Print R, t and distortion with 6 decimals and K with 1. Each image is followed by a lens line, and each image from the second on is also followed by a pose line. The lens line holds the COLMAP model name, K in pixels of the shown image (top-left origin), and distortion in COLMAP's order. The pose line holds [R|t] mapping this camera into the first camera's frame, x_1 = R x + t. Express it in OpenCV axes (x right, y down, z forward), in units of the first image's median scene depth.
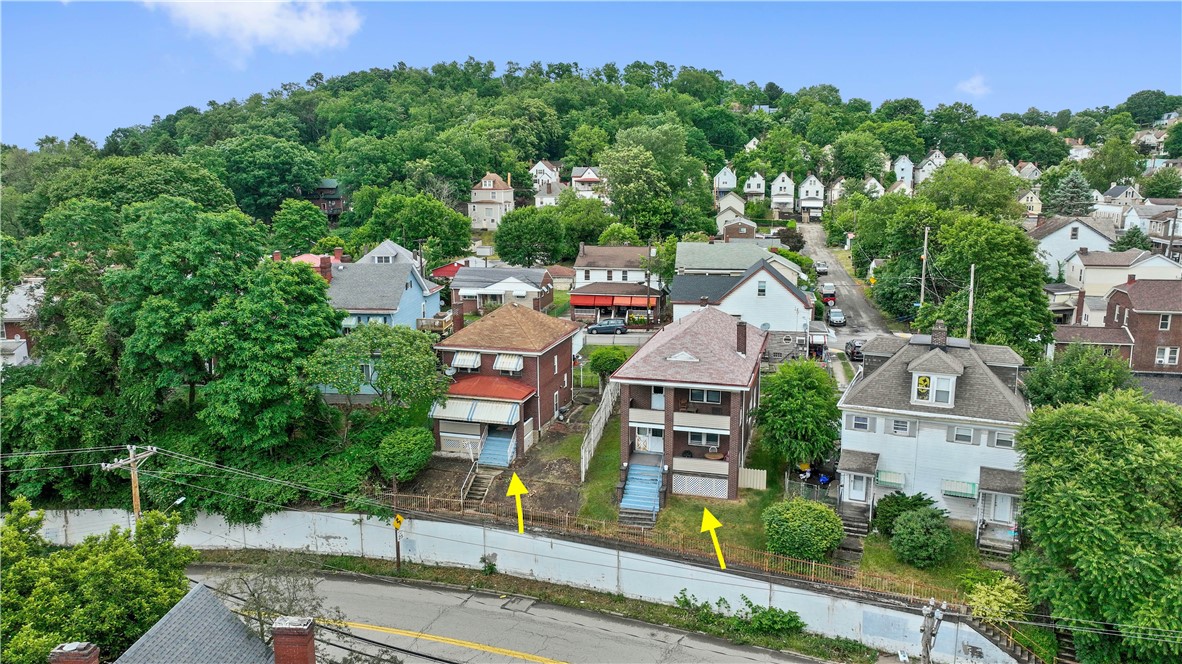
lens RADIAL K [[809.8, 0, 584.6], [0, 809.8, 332.5], [0, 0, 1]] dist [0.003363, 0.000183]
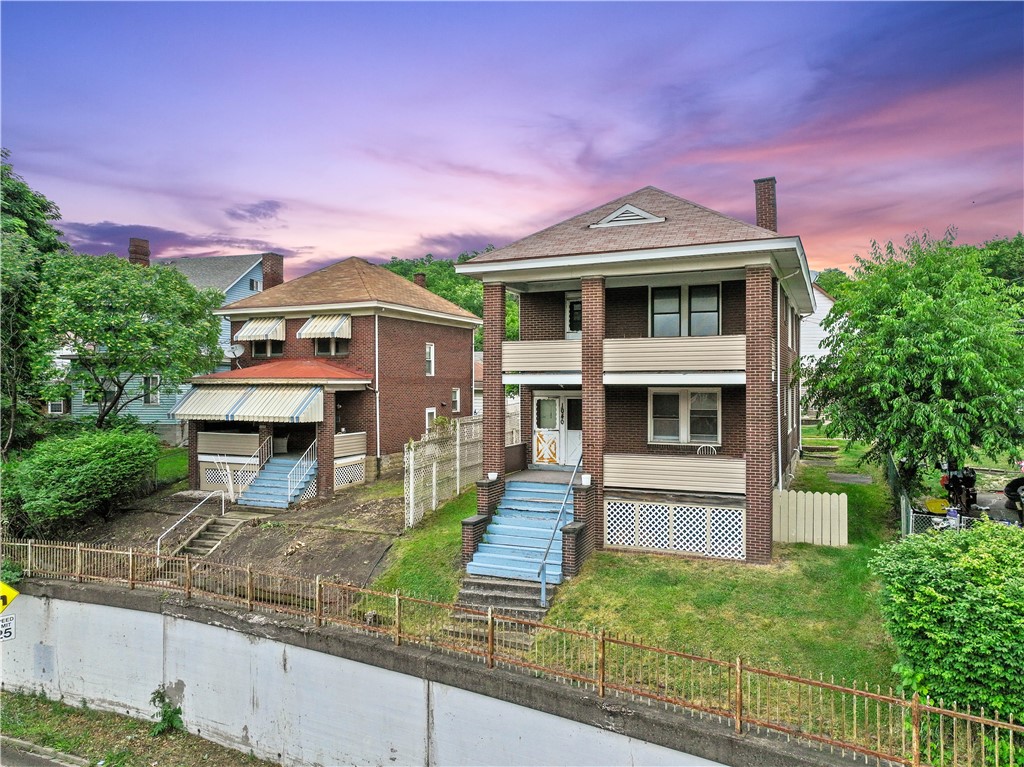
lens RADIAL K [[718.9, 0, 512.3], [0, 718.9, 385.0], [0, 0, 1]] dist [-0.005233, 0.018675]
pose [[0.991077, 0.002890, -0.133263, 0.110140], [-0.028209, 0.981669, -0.188497, 0.186778], [0.130275, 0.190574, 0.972990, 0.627931]]
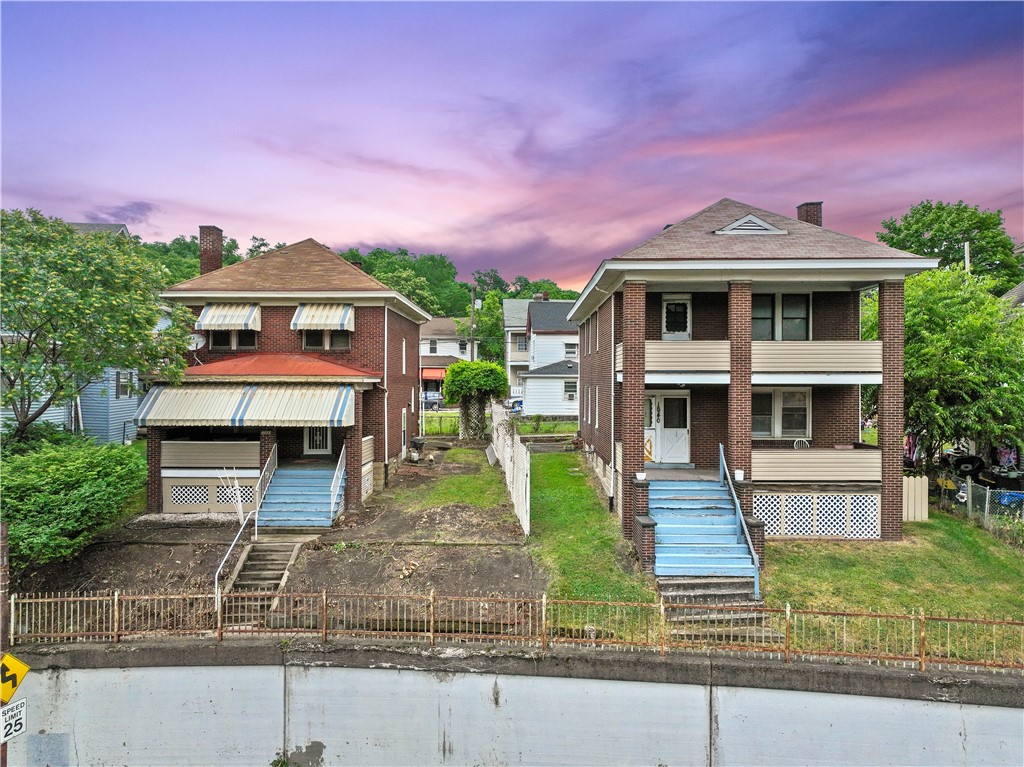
lens RADIAL K [[718.9, 0, 507.4], [0, 718.9, 382.6], [0, 0, 1]] dist [-0.005233, 0.018675]
pose [[0.966316, 0.005223, 0.257306, -0.112009], [0.044128, 0.981624, -0.185652, 0.181475], [-0.253547, 0.190752, 0.948329, 0.656218]]
